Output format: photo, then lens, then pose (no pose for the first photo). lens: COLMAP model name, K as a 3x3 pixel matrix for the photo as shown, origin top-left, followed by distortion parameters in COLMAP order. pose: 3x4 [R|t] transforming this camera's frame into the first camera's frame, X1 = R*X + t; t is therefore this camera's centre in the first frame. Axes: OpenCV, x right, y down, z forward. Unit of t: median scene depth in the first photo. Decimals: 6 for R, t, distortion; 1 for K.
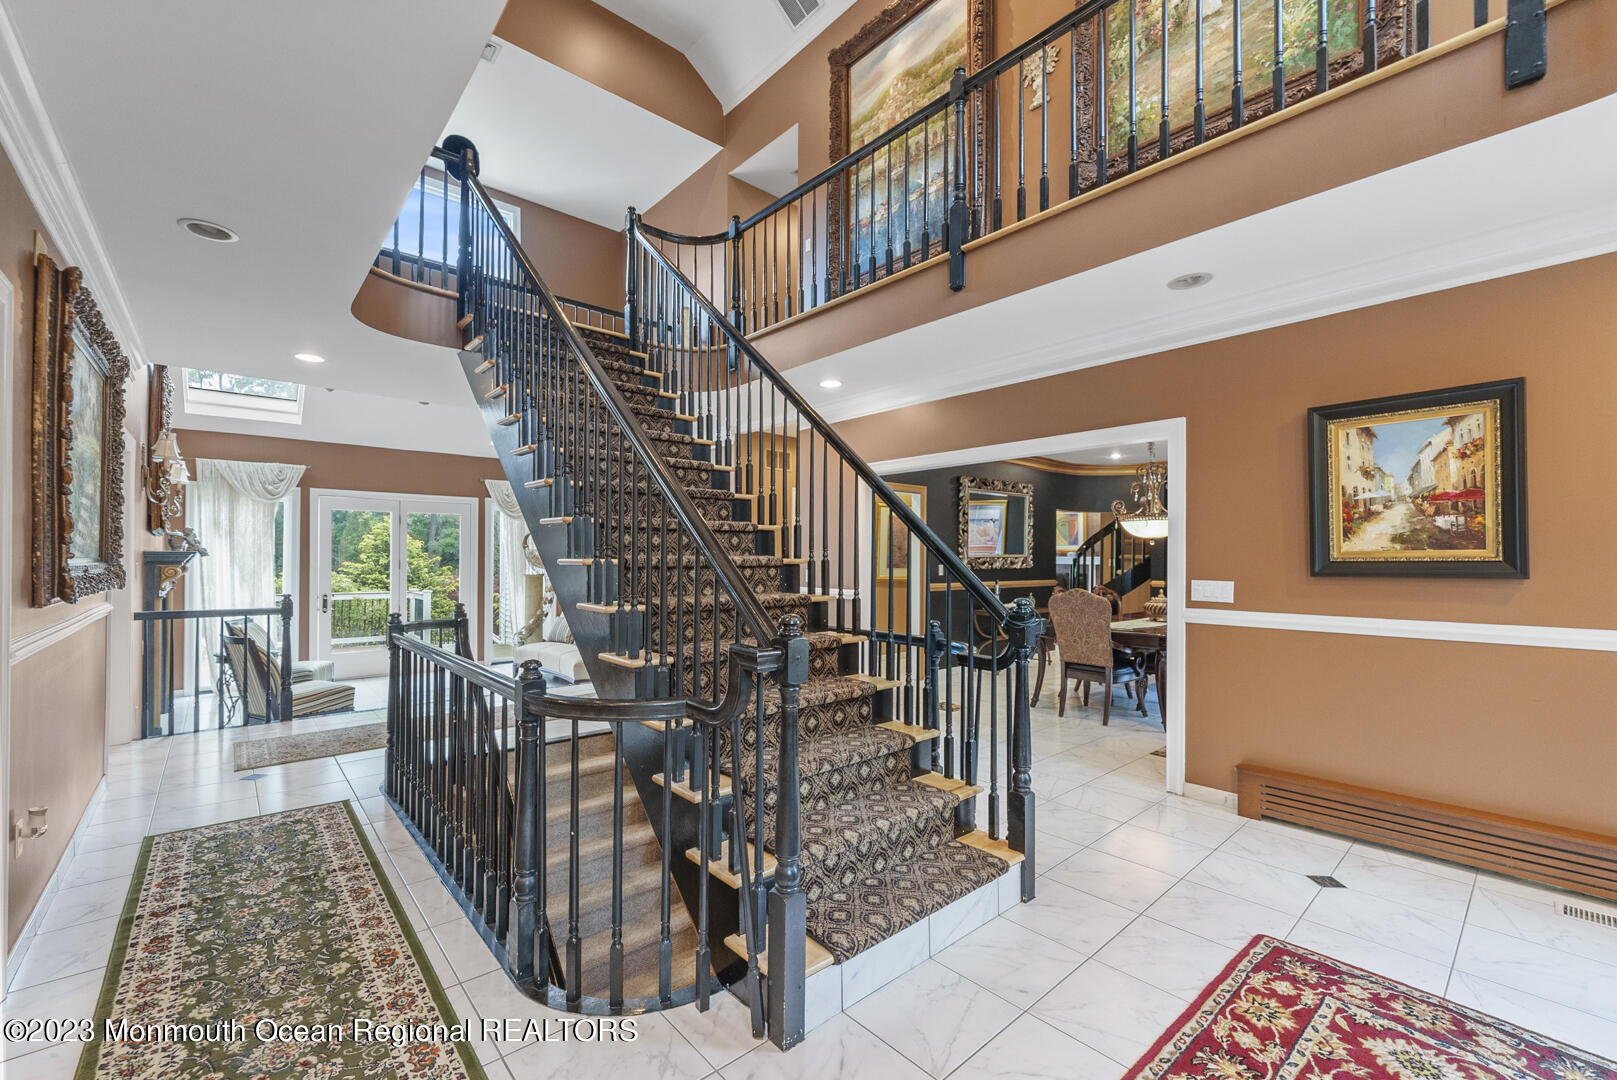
lens RADIAL K [[662.7, 0, 812.4], [0, 662.7, 550.9], [0, 0, 1]] dist [-0.000011, -0.000523]
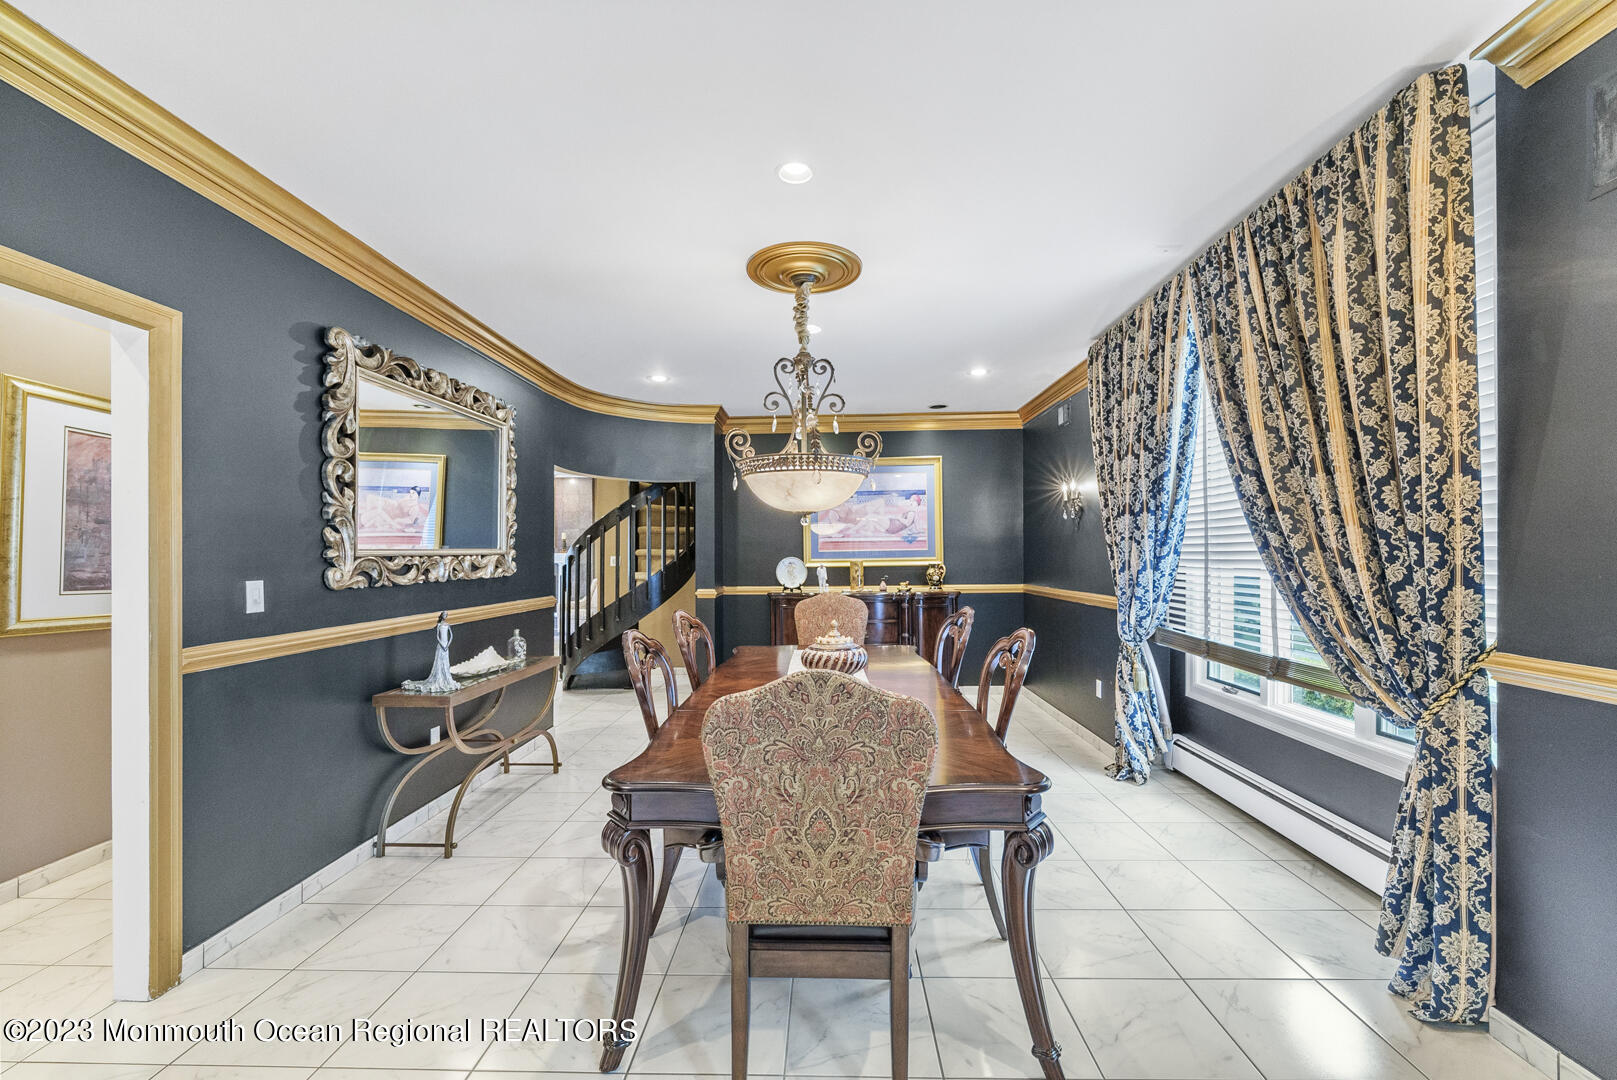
lens RADIAL K [[662.7, 0, 815.3], [0, 662.7, 553.7], [0, 0, 1]] dist [-0.000011, -0.000523]
pose [[0.682769, -0.007804, 0.730592, 0.308883], [-0.000727, 0.999935, 0.011361, 0.009868], [-0.730634, -0.008288, 0.682719, 1.241308]]
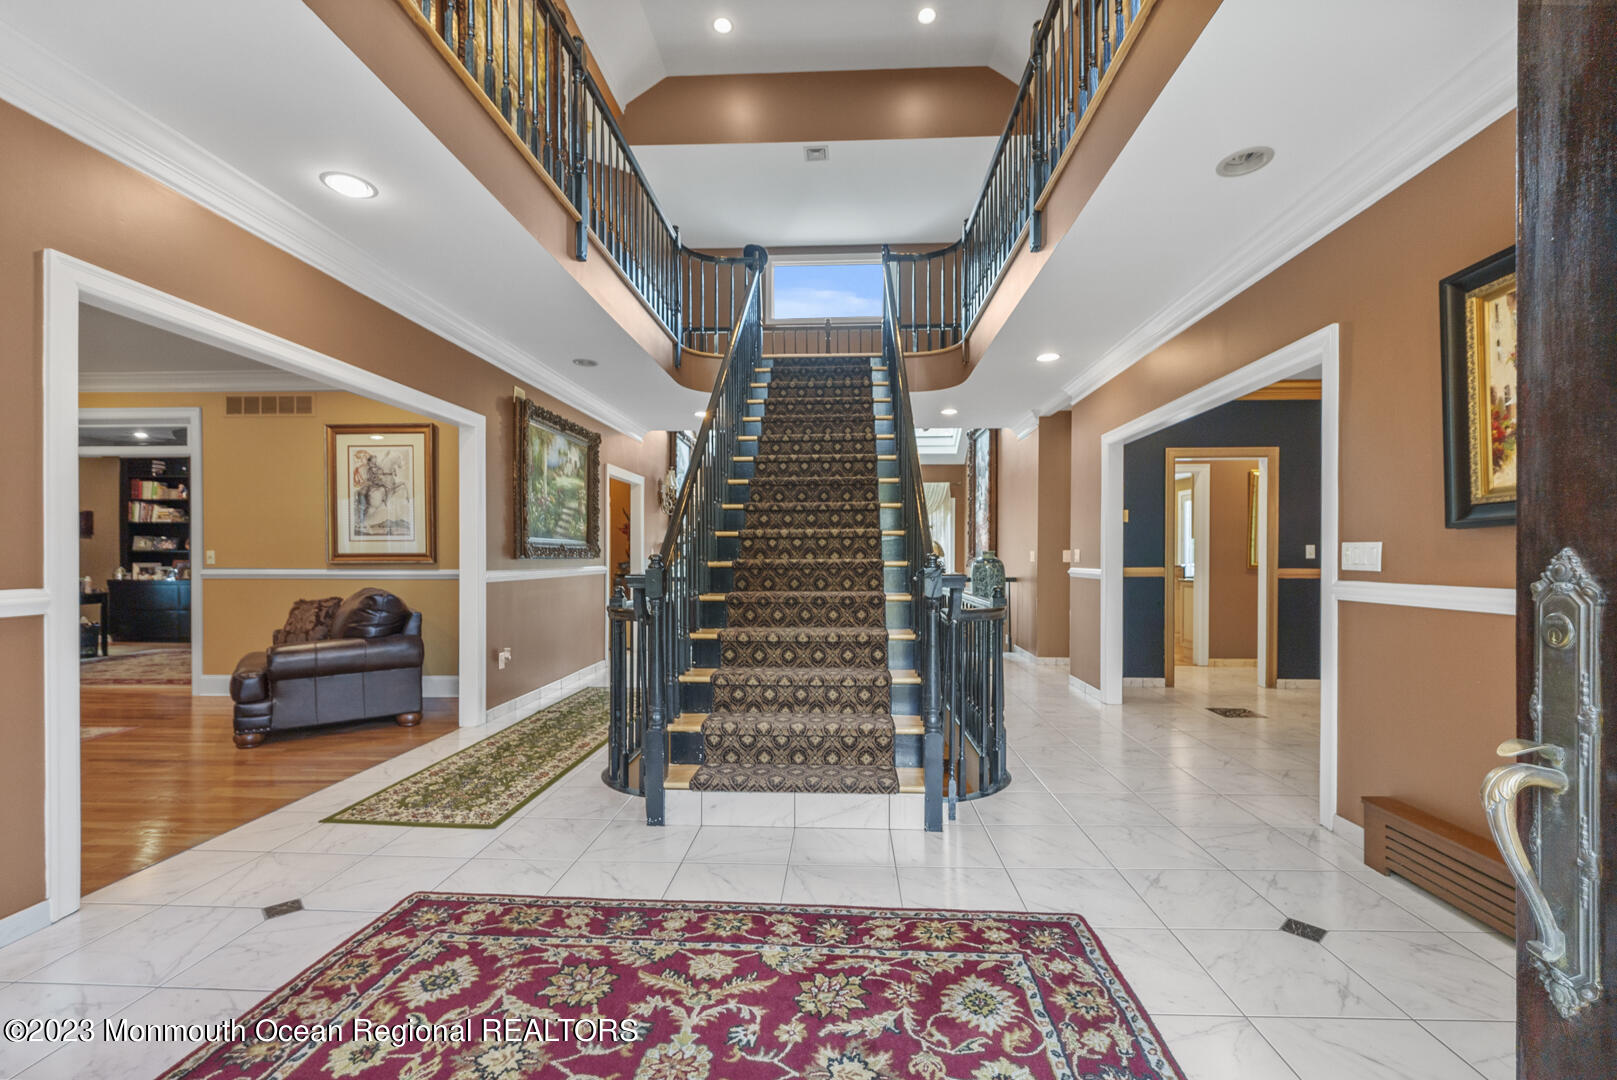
lens RADIAL K [[662.7, 0, 802.4], [0, 662.7, 552.7], [0, 0, 1]] dist [-0.000011, -0.000523]
pose [[0.721947, -0.008898, -0.691891, 0.642663], [0.012444, 0.999923, 0.000125, 0.047237], [0.691836, -0.008700, 0.722002, 0.051270]]
